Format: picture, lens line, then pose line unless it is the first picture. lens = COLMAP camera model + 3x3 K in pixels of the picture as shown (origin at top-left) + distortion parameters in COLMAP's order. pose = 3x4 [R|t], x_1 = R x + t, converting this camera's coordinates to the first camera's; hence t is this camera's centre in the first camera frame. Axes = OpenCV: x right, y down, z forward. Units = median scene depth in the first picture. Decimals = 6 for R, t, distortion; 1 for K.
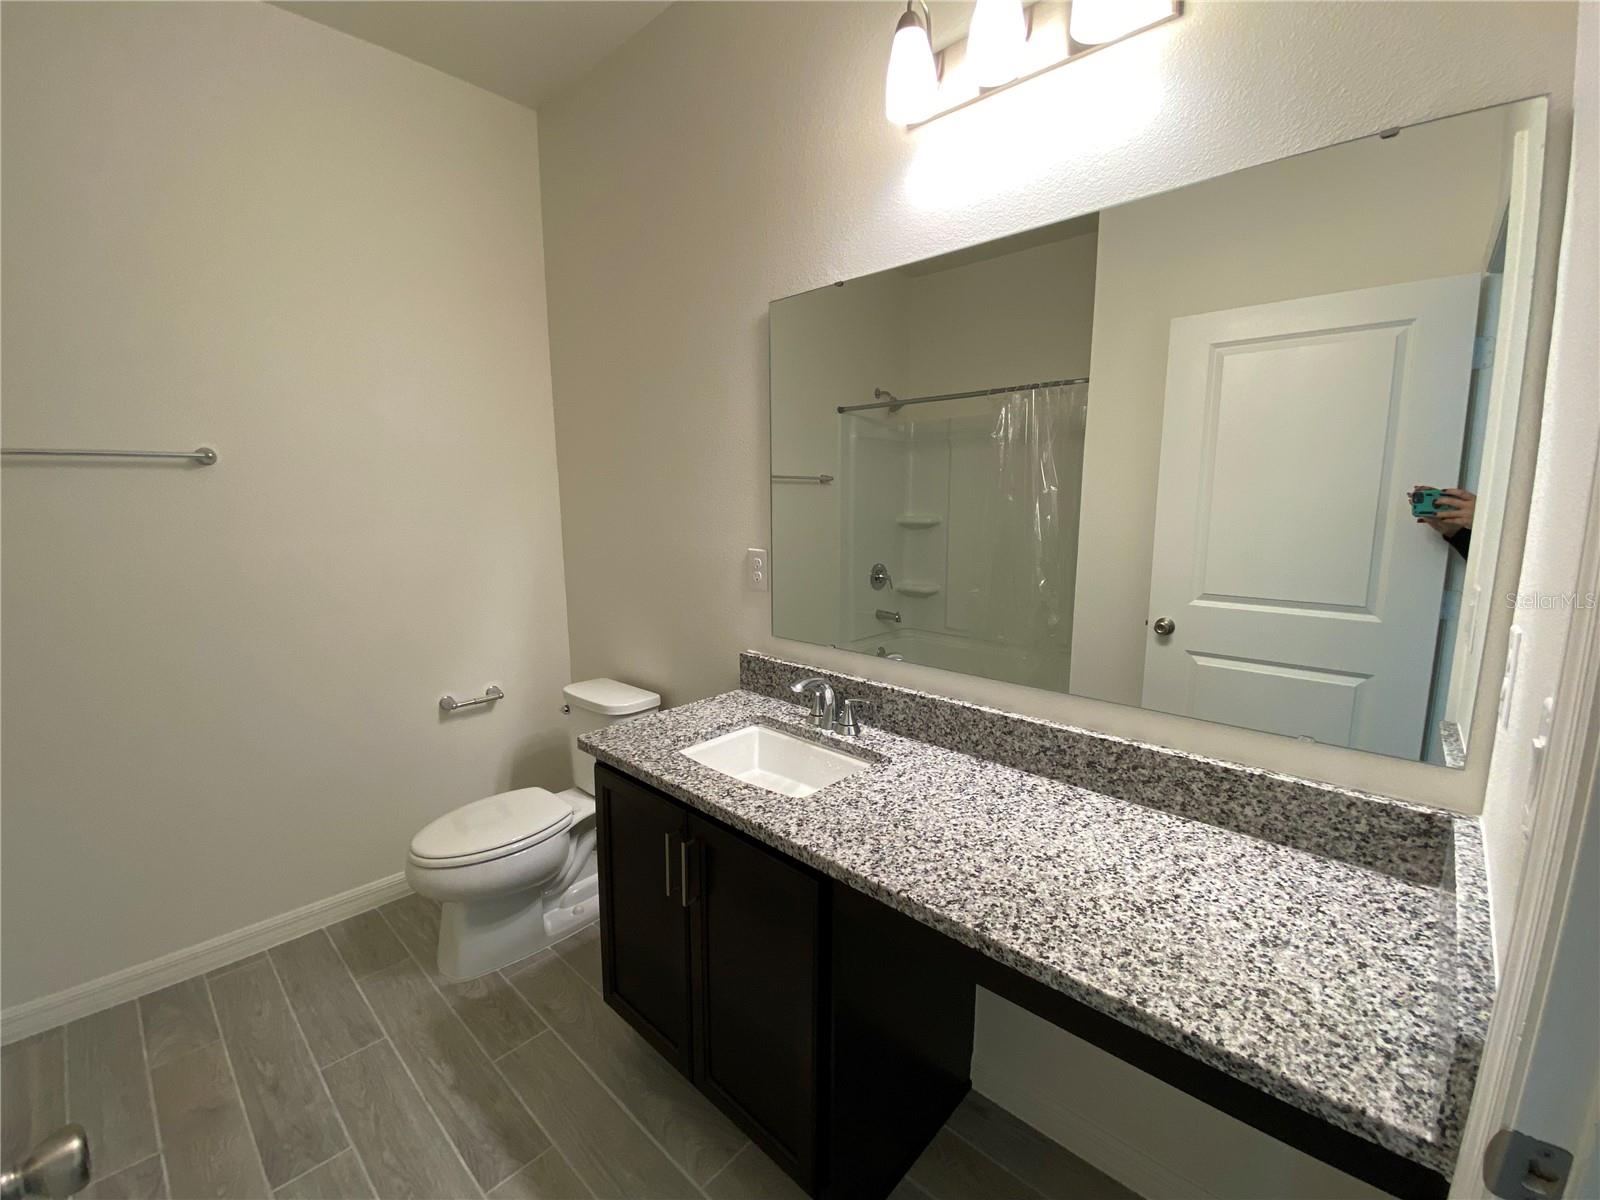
lens RADIAL K [[656.4, 0, 800.0], [0, 656.4, 600.0], [0, 0, 1]] dist [0.042997, -0.031526]
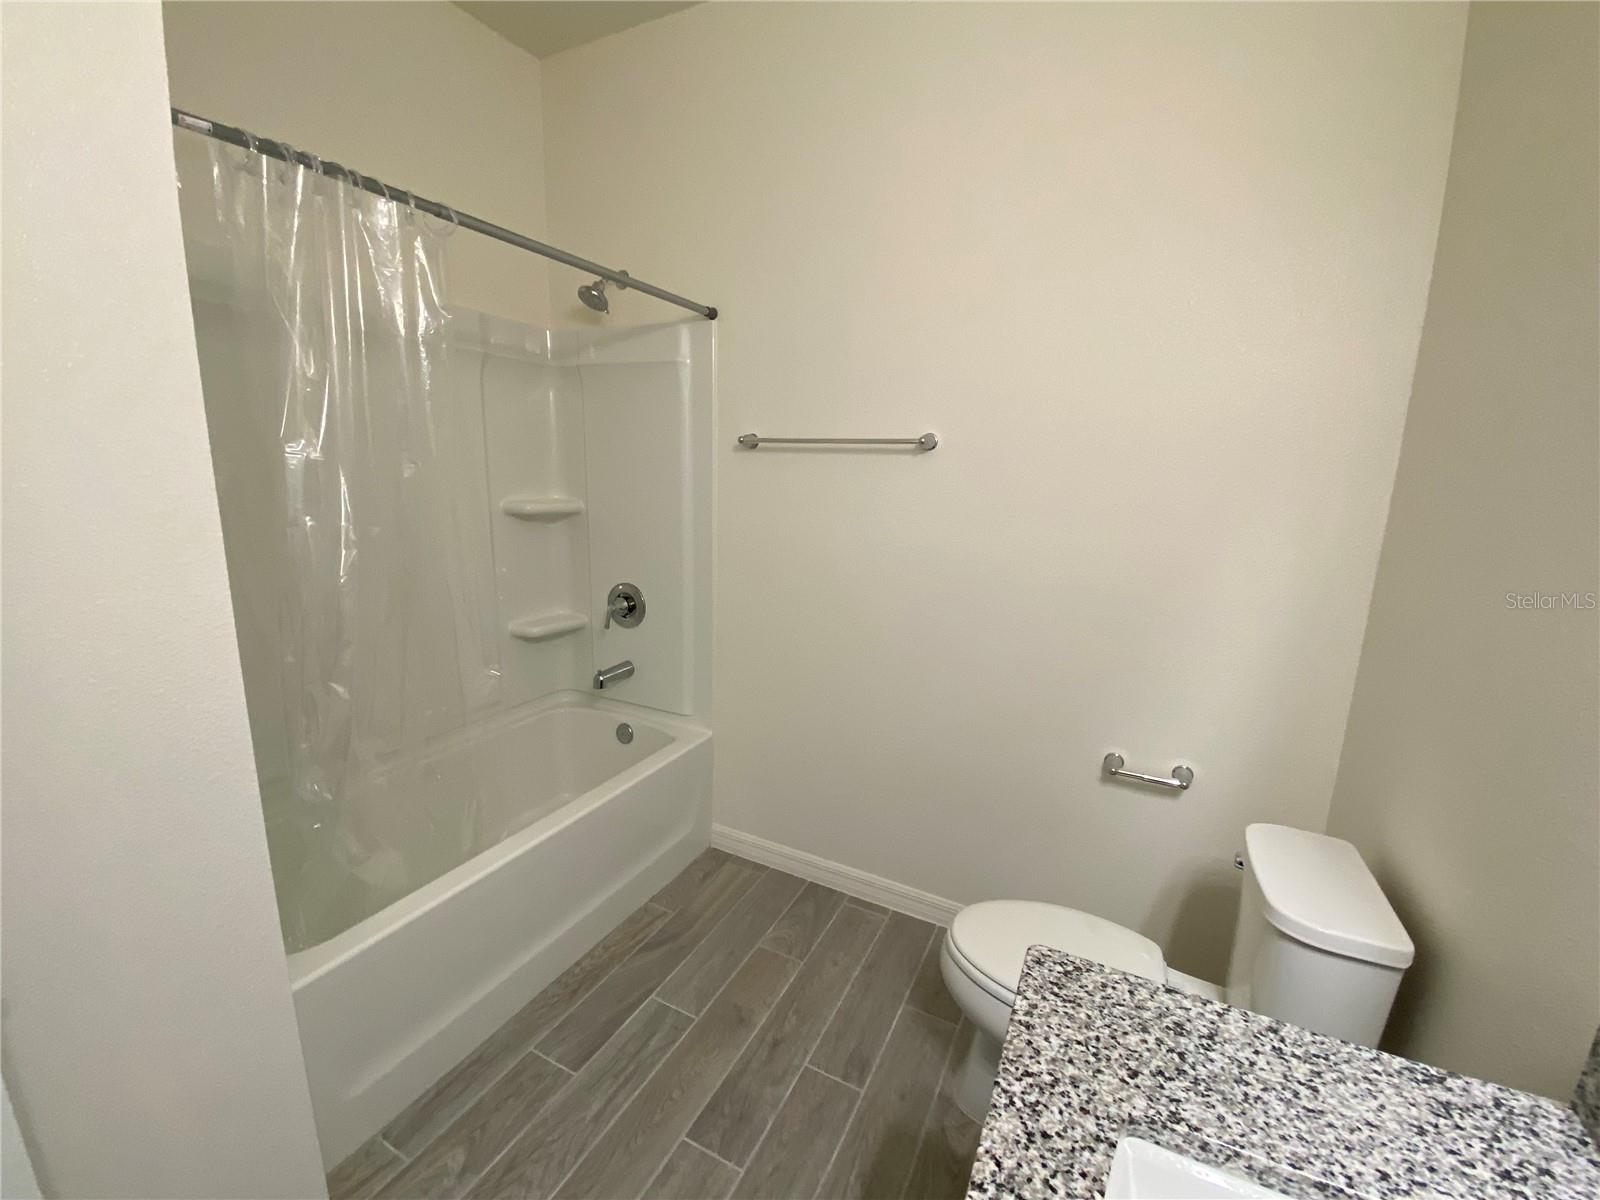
lens RADIAL K [[658.6, 0, 800.0], [0, 658.6, 600.0], [0, 0, 1]] dist [0.010064, -0.014914]
pose [[0.279655, 0.198840, -0.939285, 0.052407], [-0.184793, 0.971174, 0.150572, -0.096646], [0.942149, 0.131465, 0.308338, 0.535624]]
